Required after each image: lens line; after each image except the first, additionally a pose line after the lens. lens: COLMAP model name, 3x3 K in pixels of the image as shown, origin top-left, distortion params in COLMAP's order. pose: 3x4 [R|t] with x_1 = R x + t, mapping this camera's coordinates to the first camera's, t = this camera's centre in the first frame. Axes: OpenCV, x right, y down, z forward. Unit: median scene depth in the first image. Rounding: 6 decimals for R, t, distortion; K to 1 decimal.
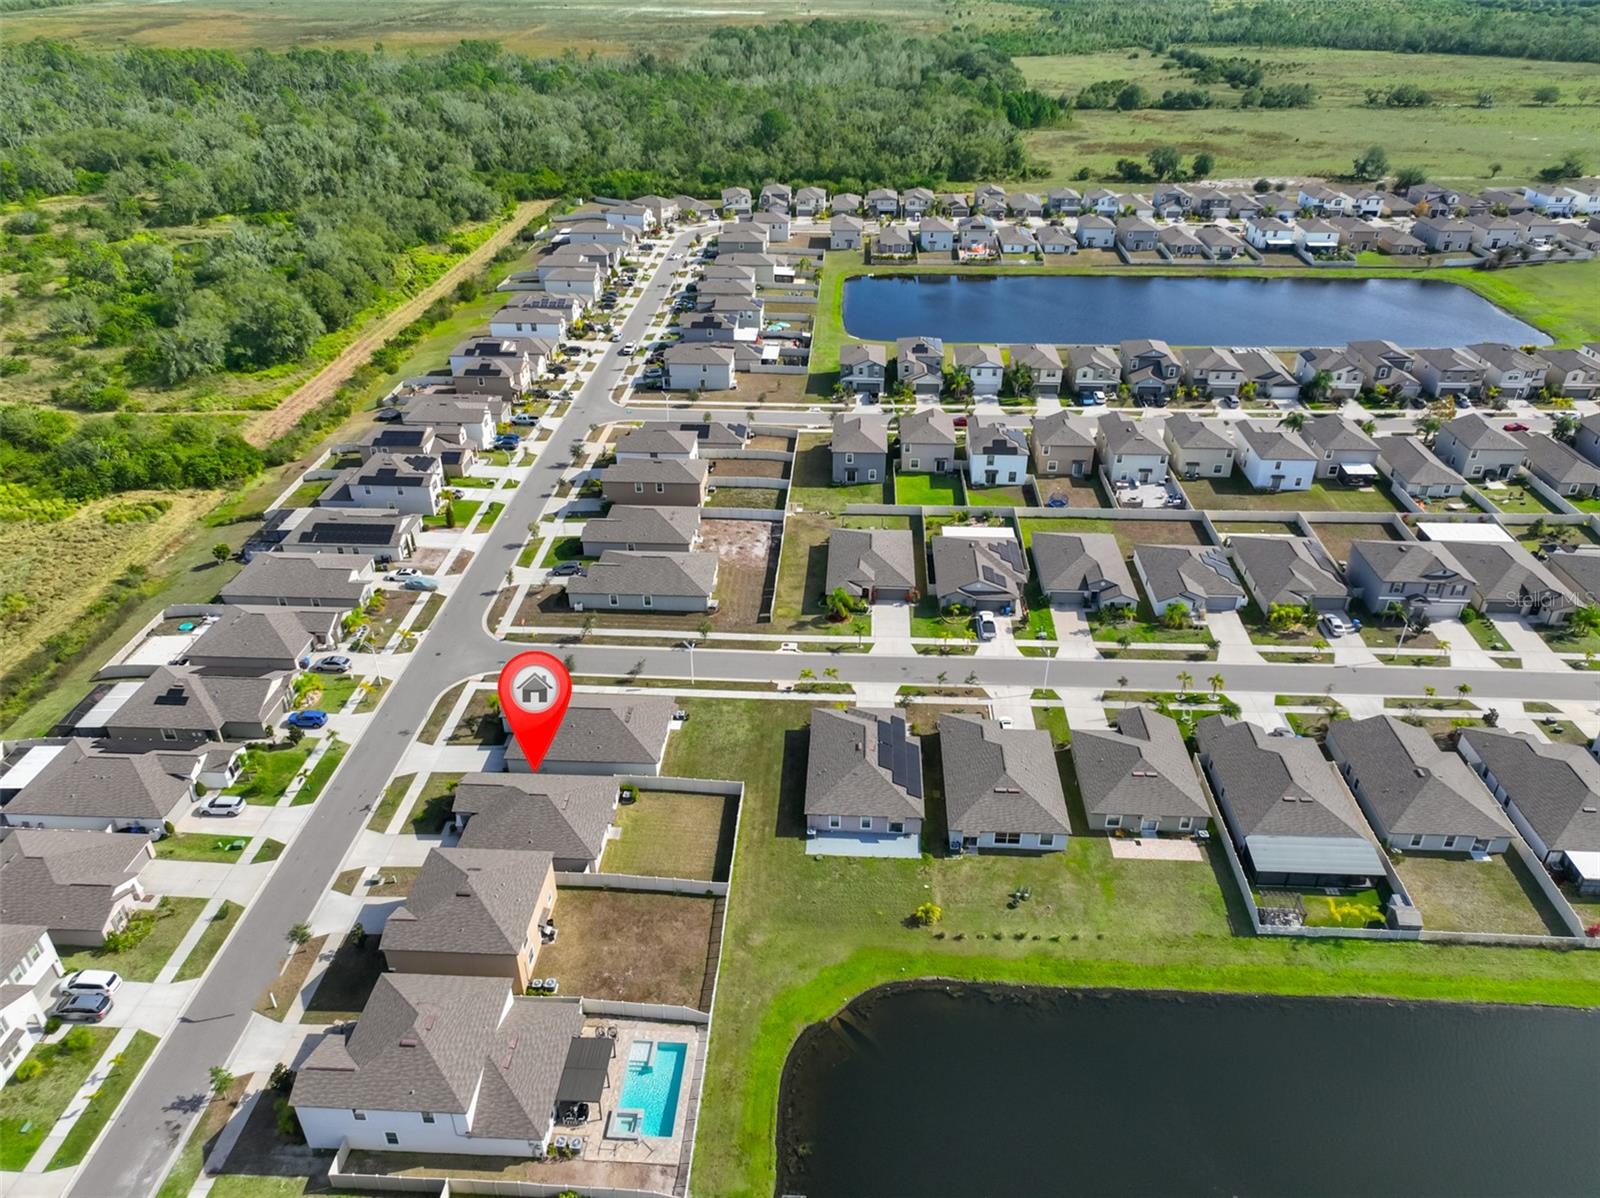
lens RADIAL K [[1113.8, 0, 804.9], [0, 1113.8, 602.2], [0, 0, 1]] dist [-0.003225, 0.020298]
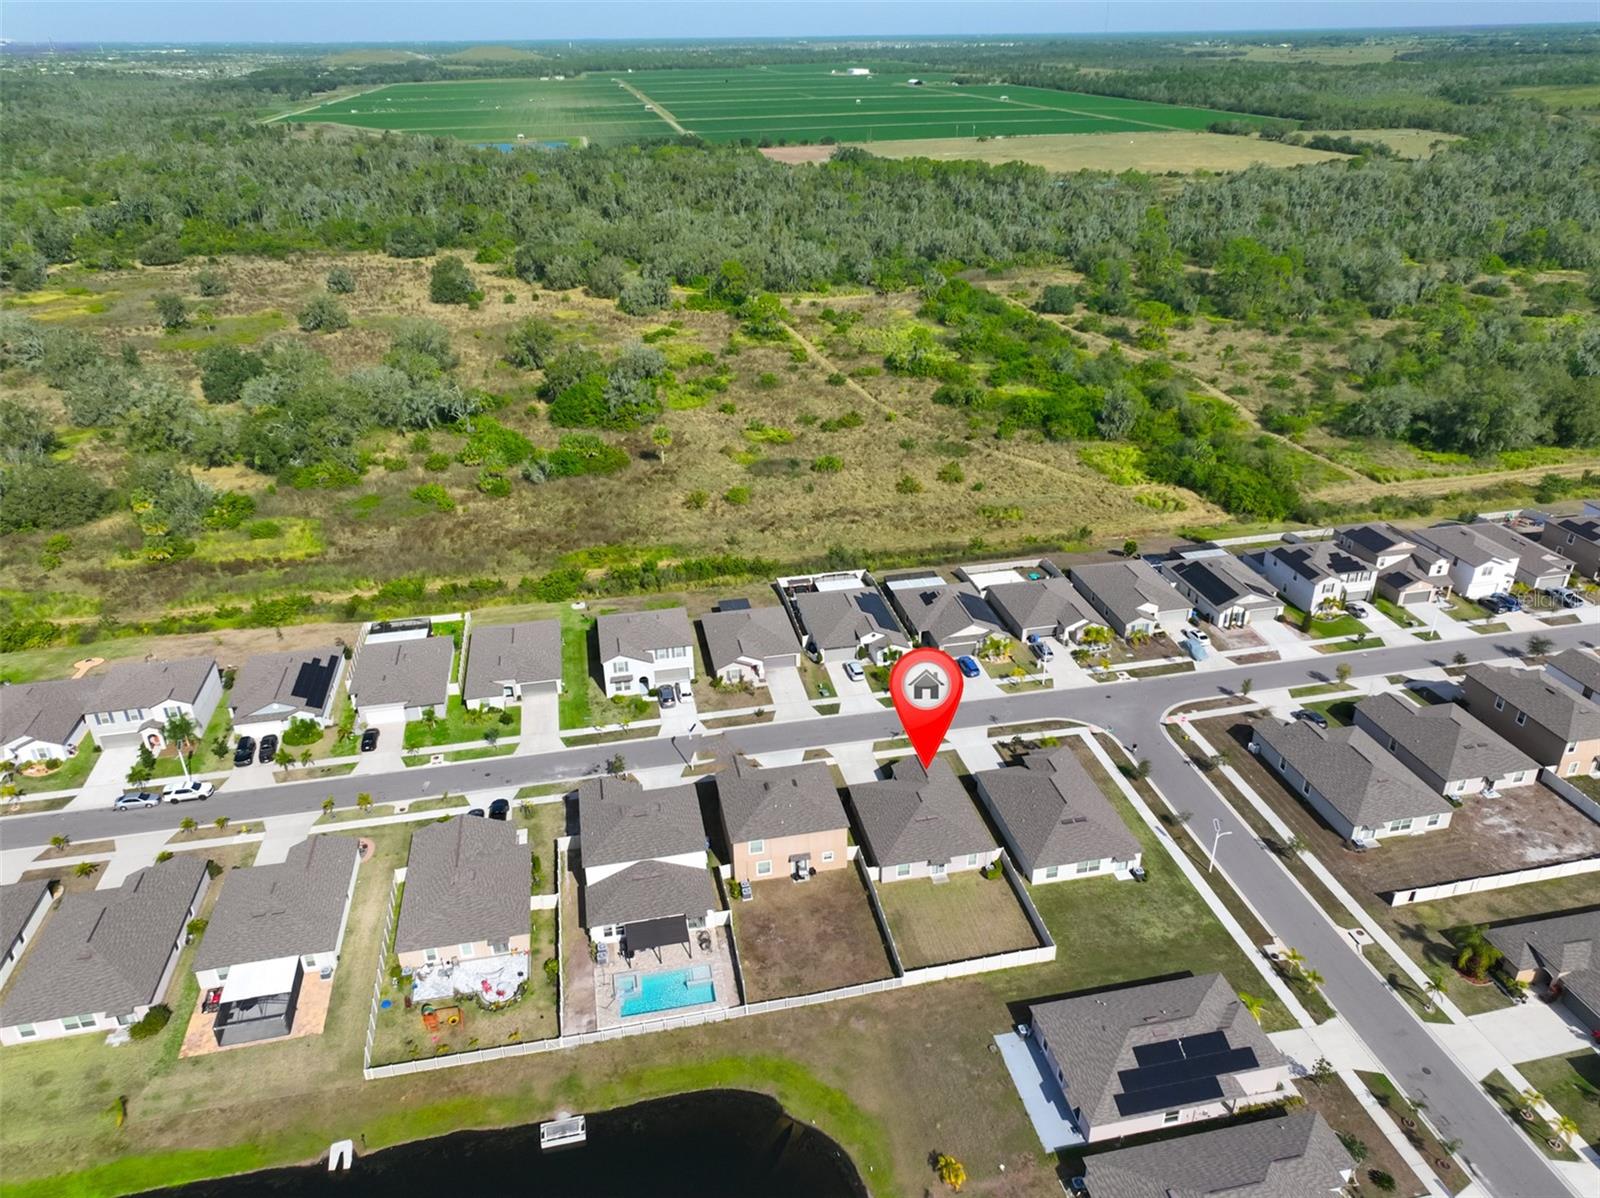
lens RADIAL K [[1113.8, 0, 804.9], [0, 1113.8, 602.2], [0, 0, 1]] dist [-0.003225, 0.020298]
pose [[0.252858, 0.436497, -0.863443, 0.361009], [-0.487704, 0.828268, 0.275892, -0.139634], [0.835588, 0.351343, 0.422315, 0.256926]]
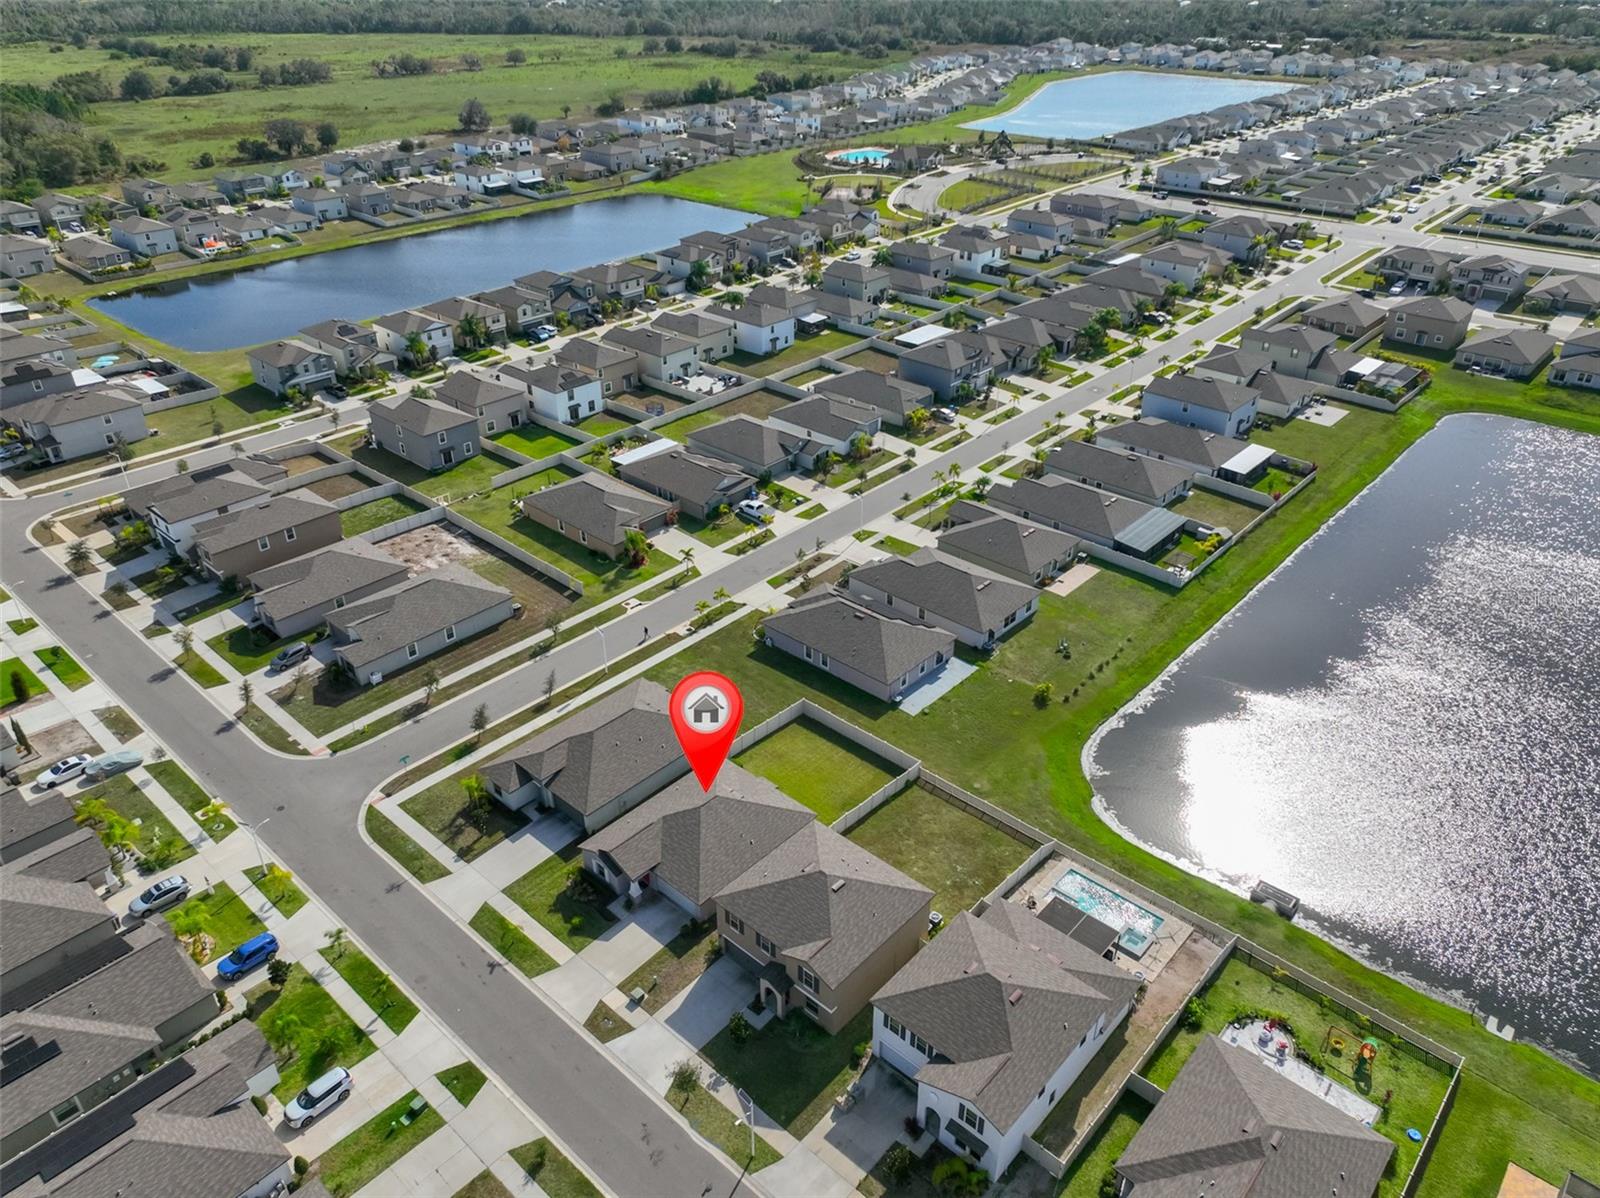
lens RADIAL K [[1113.8, 0, 804.9], [0, 1113.8, 602.2], [0, 0, 1]] dist [-0.003225, 0.020298]
pose [[0.627618, -0.395573, 0.670535, -0.445938], [0.396746, 0.903574, 0.161697, -0.043380], [-0.669841, 0.164548, 0.724042, 0.208007]]
